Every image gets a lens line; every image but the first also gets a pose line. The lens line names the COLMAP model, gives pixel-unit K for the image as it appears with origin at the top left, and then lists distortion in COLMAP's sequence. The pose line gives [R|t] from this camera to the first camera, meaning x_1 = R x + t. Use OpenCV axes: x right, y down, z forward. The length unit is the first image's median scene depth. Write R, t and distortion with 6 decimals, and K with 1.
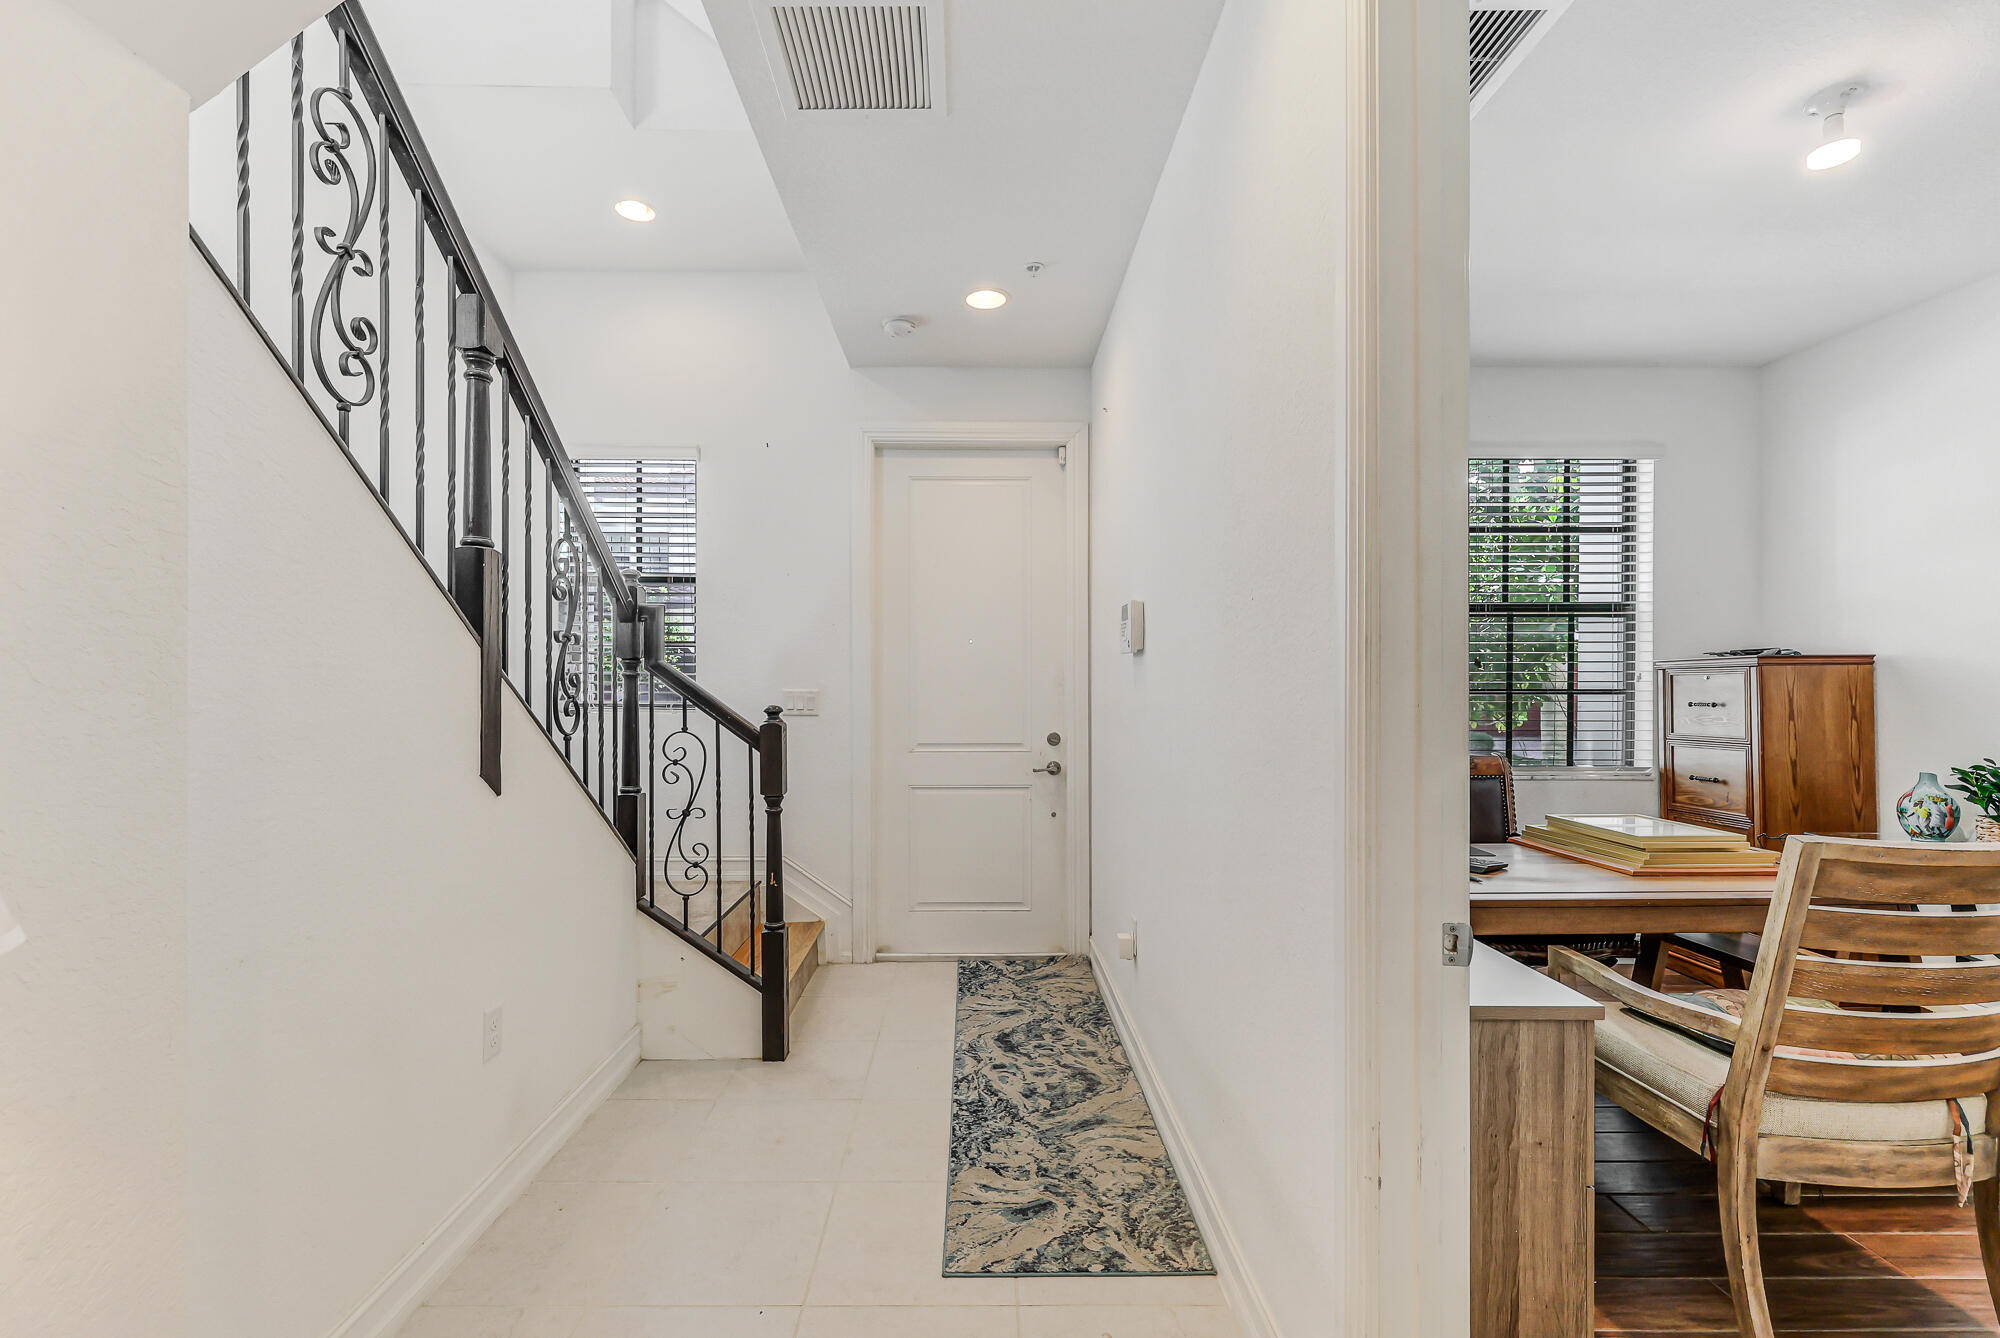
lens RADIAL K [[845.9, 0, 963.6], [0, 845.9, 676.8], [0, 0, 1]] dist [-0.001621, -0.001274]
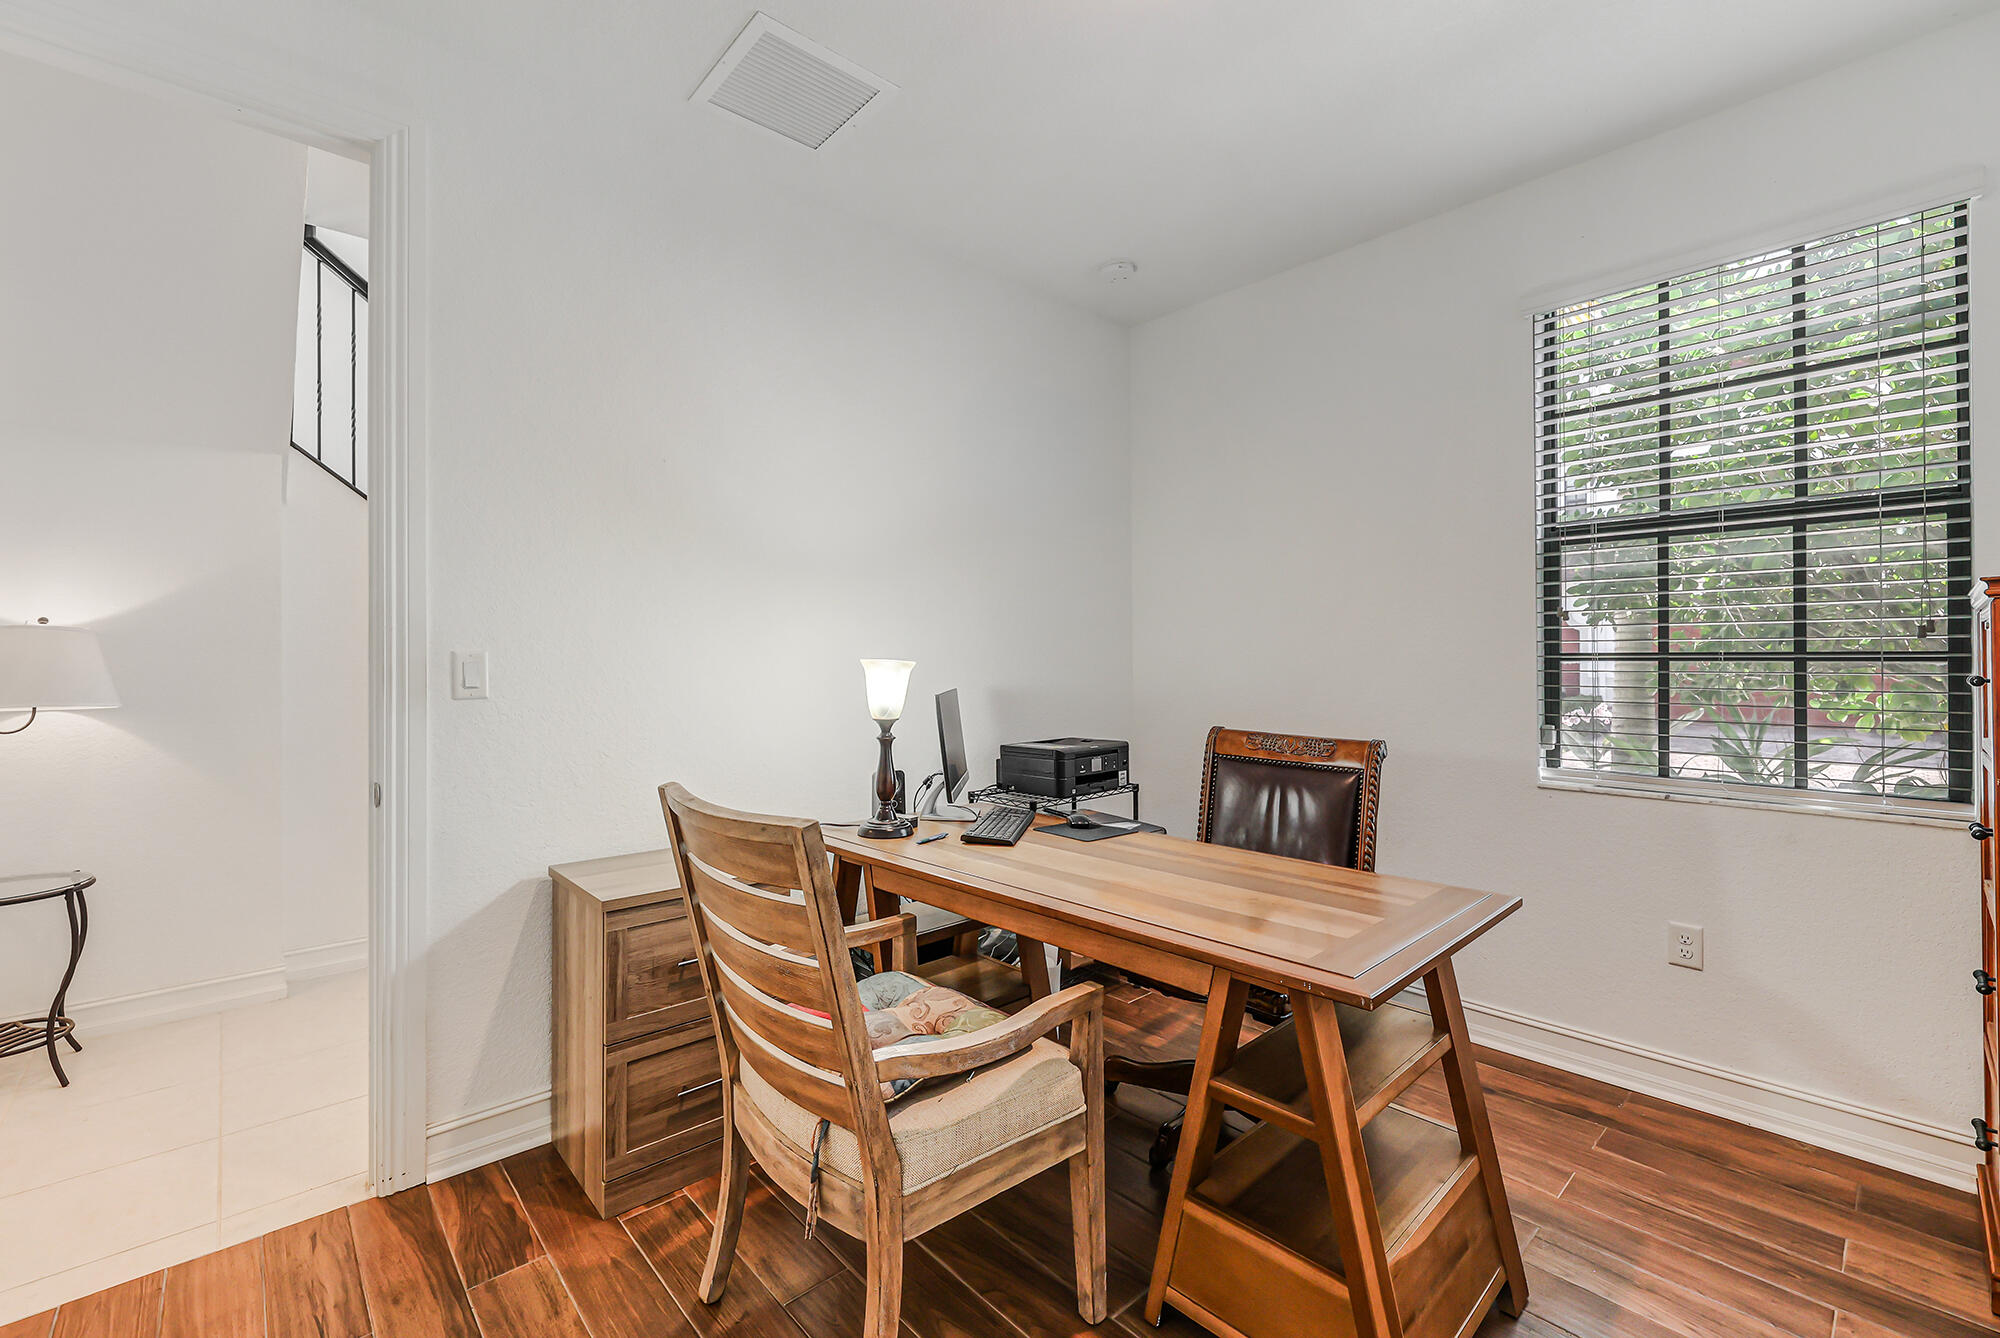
lens RADIAL K [[845.9, 0, 963.6], [0, 845.9, 676.8], [0, 0, 1]] dist [-0.001621, -0.001274]
pose [[0.662646, 0.012697, -0.748825, 0.910828], [0.008008, 0.999679, 0.024037, 0.015289], [0.748890, -0.021925, 0.662332, 0.244536]]
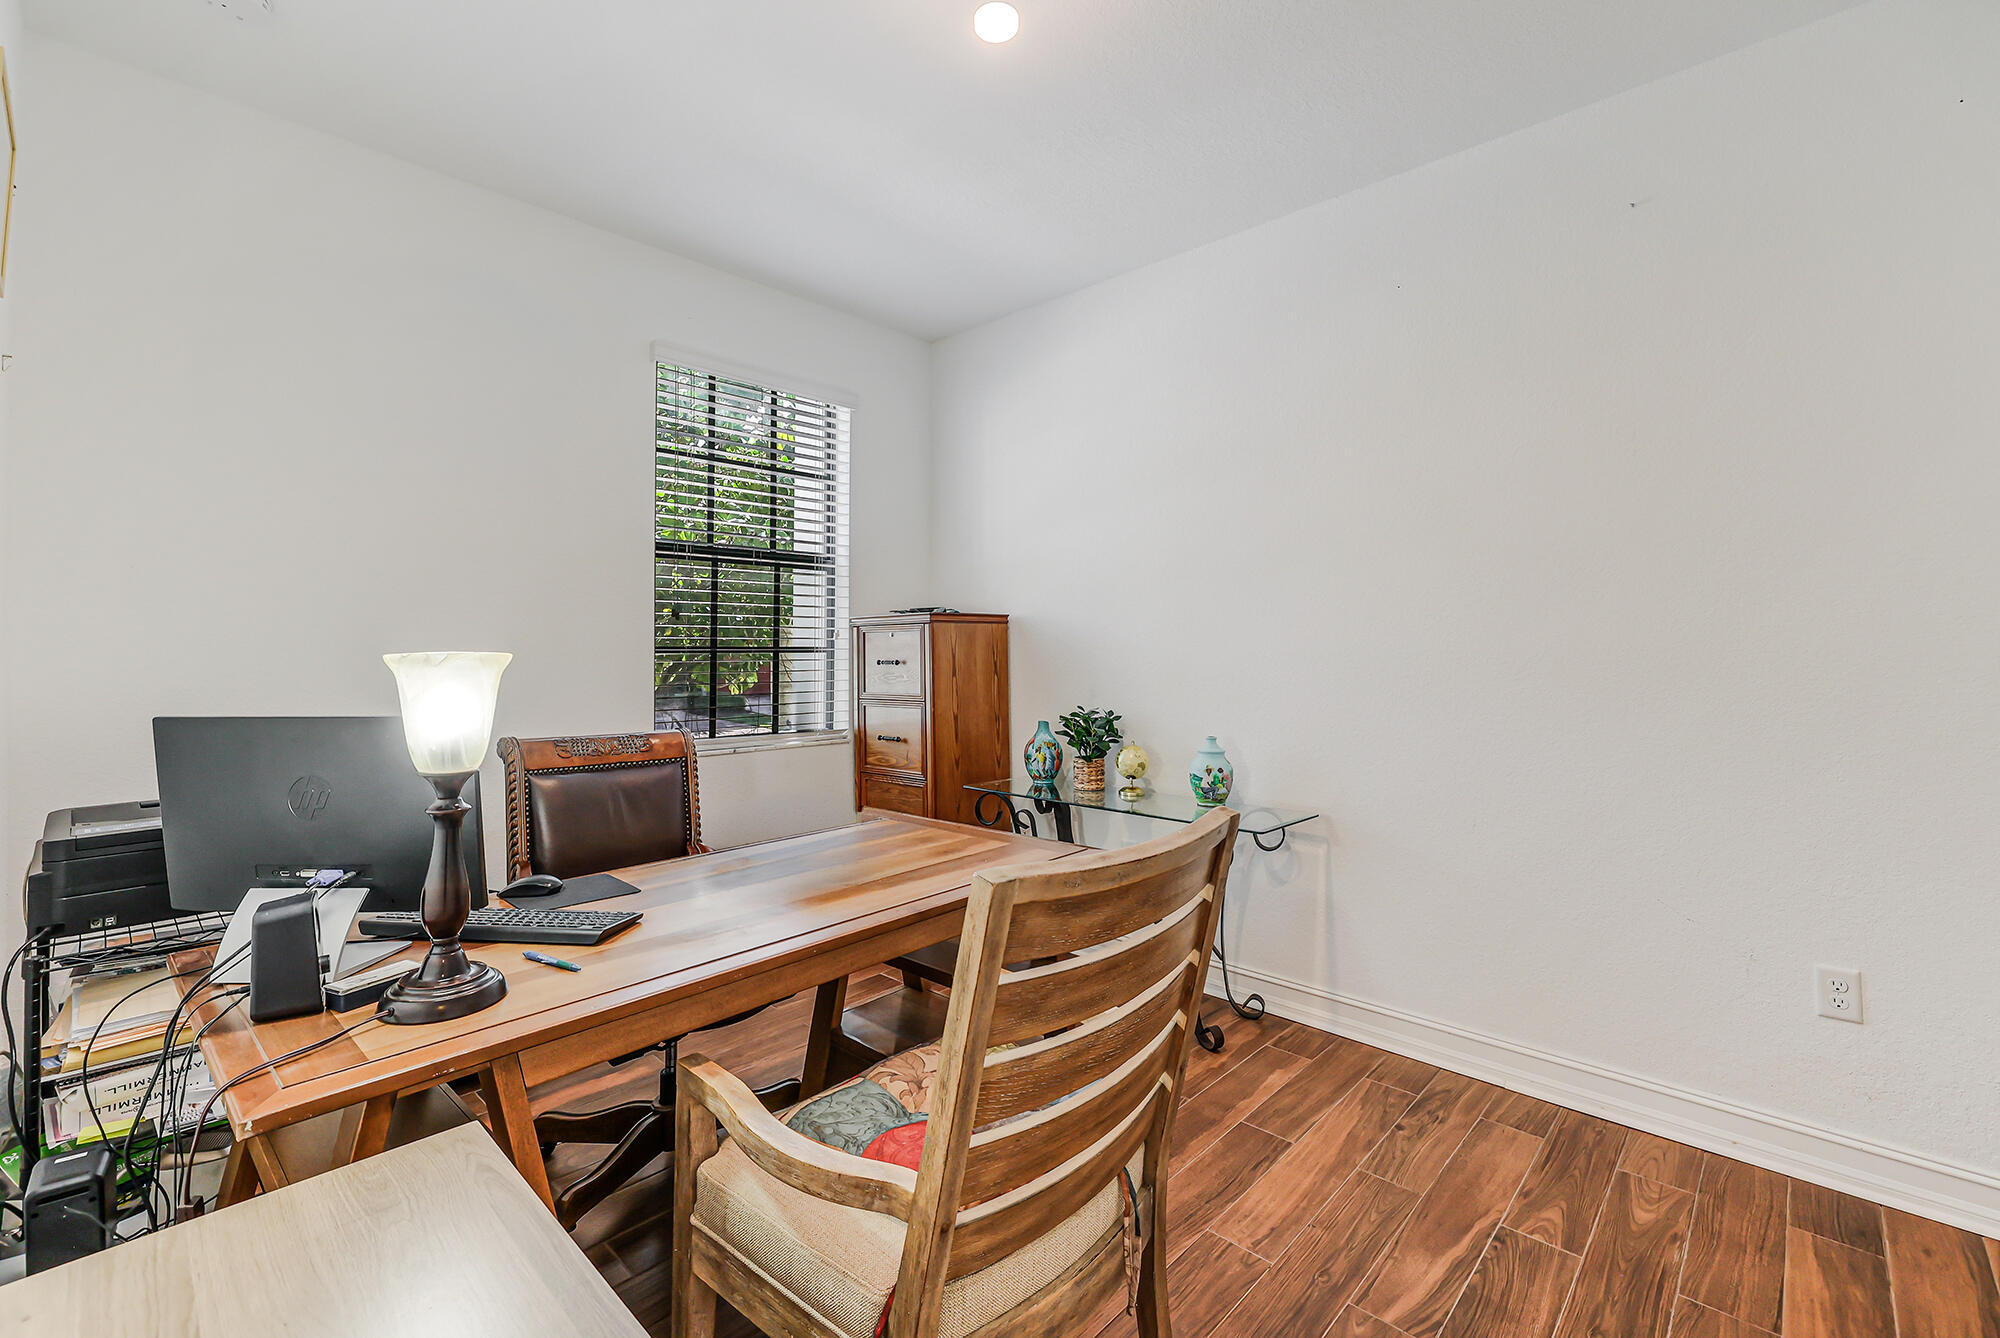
lens RADIAL K [[845.9, 0, 963.6], [0, 845.9, 676.8], [0, 0, 1]] dist [-0.001621, -0.001274]
pose [[0.698480, -0.023974, 0.715228, 0.250968], [-0.004237, 0.999283, 0.037634, 0.013500], [-0.715617, -0.029317, 0.697877, 0.270819]]
